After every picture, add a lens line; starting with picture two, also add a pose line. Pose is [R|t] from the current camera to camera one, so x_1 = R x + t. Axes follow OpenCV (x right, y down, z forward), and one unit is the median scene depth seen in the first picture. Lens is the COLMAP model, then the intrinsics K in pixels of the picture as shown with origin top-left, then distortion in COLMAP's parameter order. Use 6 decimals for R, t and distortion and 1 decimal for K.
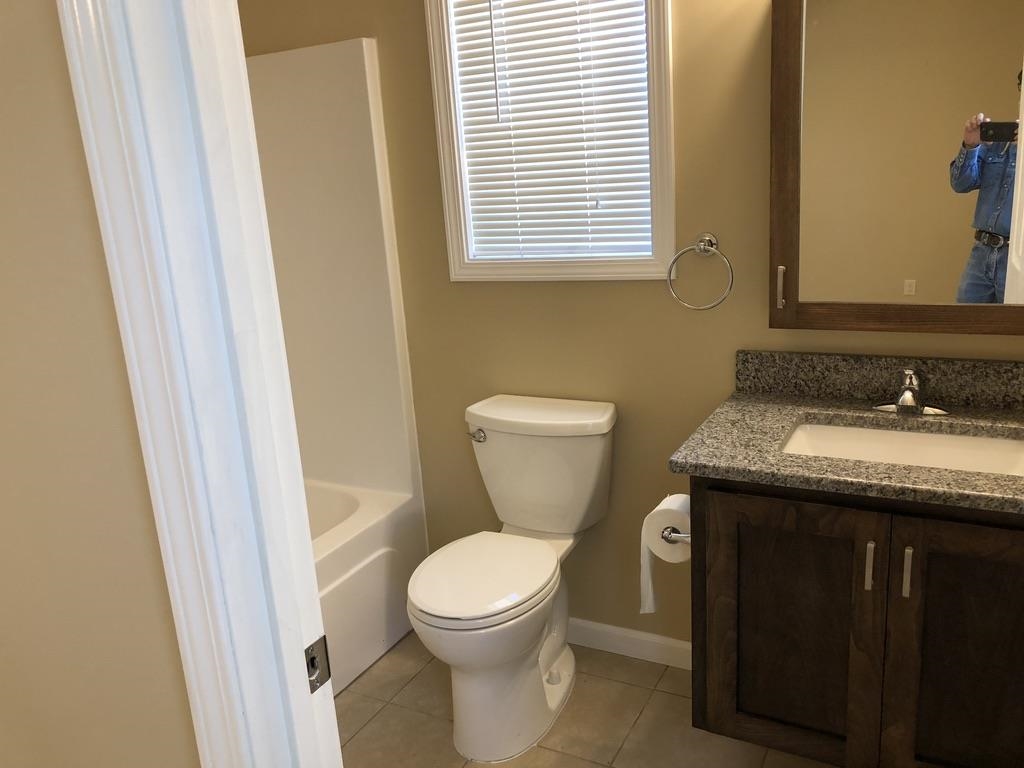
lens RADIAL K [[840.4, 0, 498.7], [0, 840.4, 382.1], [0, 0, 1]] dist [0.046826, -0.057346]
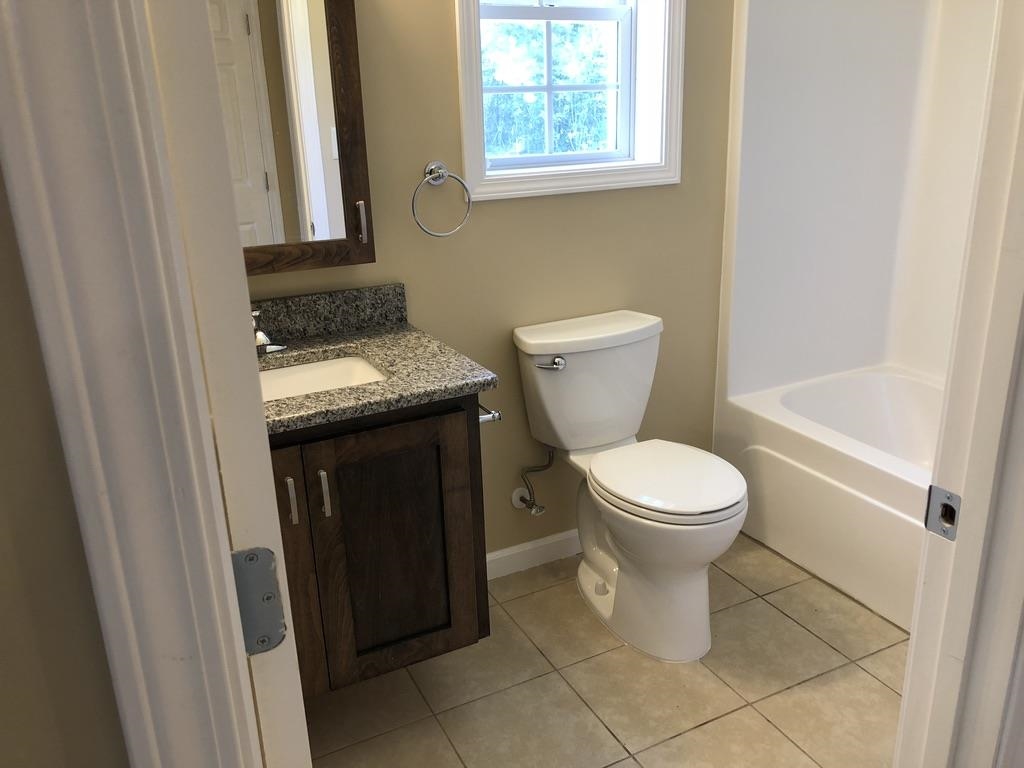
lens RADIAL K [[840.4, 0, 498.7], [0, 840.4, 382.1], [0, 0, 1]] dist [0.046826, -0.057346]
pose [[0.578204, -0.219478, 0.785818, -0.316218], [0.188990, 0.972973, 0.132691, -0.021567], [-0.793702, 0.071790, 0.604056, 0.195612]]
